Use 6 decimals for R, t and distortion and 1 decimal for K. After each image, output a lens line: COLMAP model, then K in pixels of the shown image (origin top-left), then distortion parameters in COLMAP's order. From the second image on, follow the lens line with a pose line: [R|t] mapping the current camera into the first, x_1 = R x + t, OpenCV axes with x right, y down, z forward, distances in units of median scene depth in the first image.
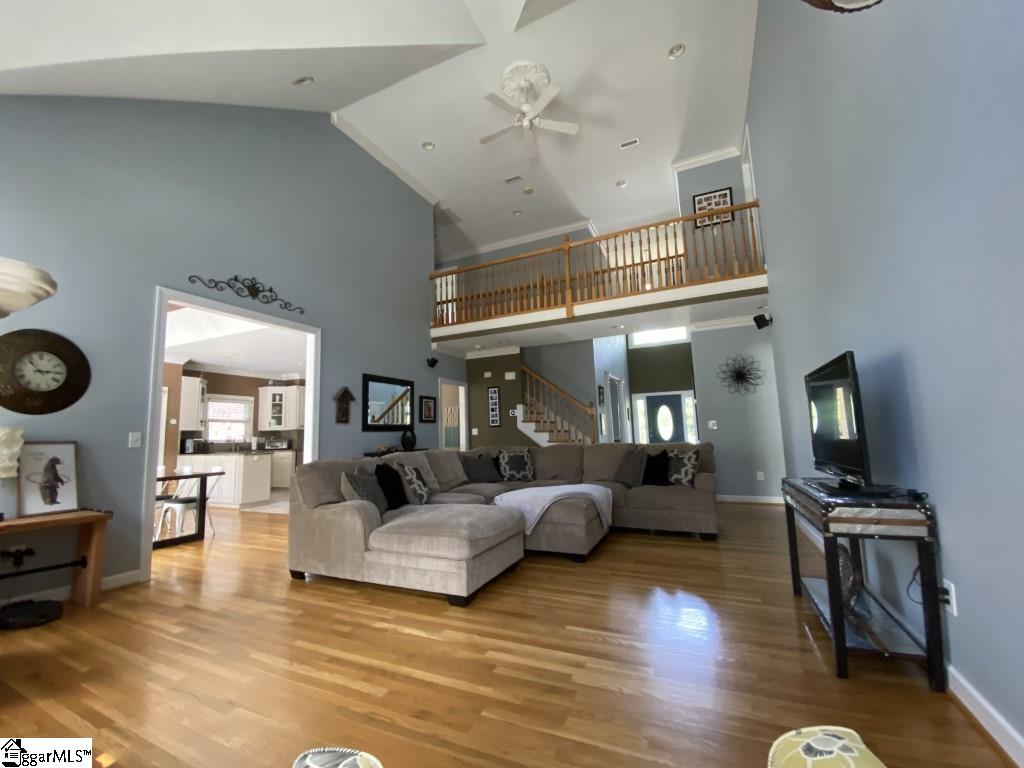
lens RADIAL K [[420.1, 0, 511.9], [0, 420.1, 387.5], [0, 0, 1]] dist [0.036860, -0.030840]
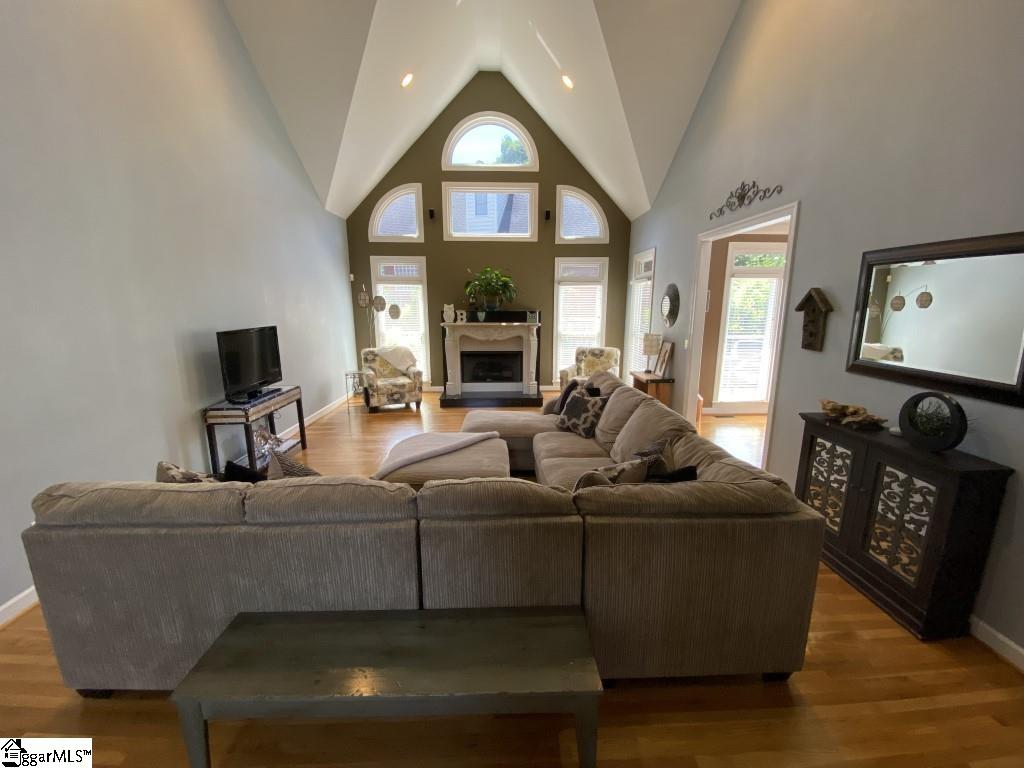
lens RADIAL K [[420.1, 0, 511.9], [0, 420.1, 387.5], [0, 0, 1]] dist [0.036860, -0.030840]
pose [[-0.886014, 0.116535, -0.448774, 0.296034], [0.074708, 0.991134, 0.109874, 0.044640], [0.457599, 0.063823, -0.886865, 1.552296]]
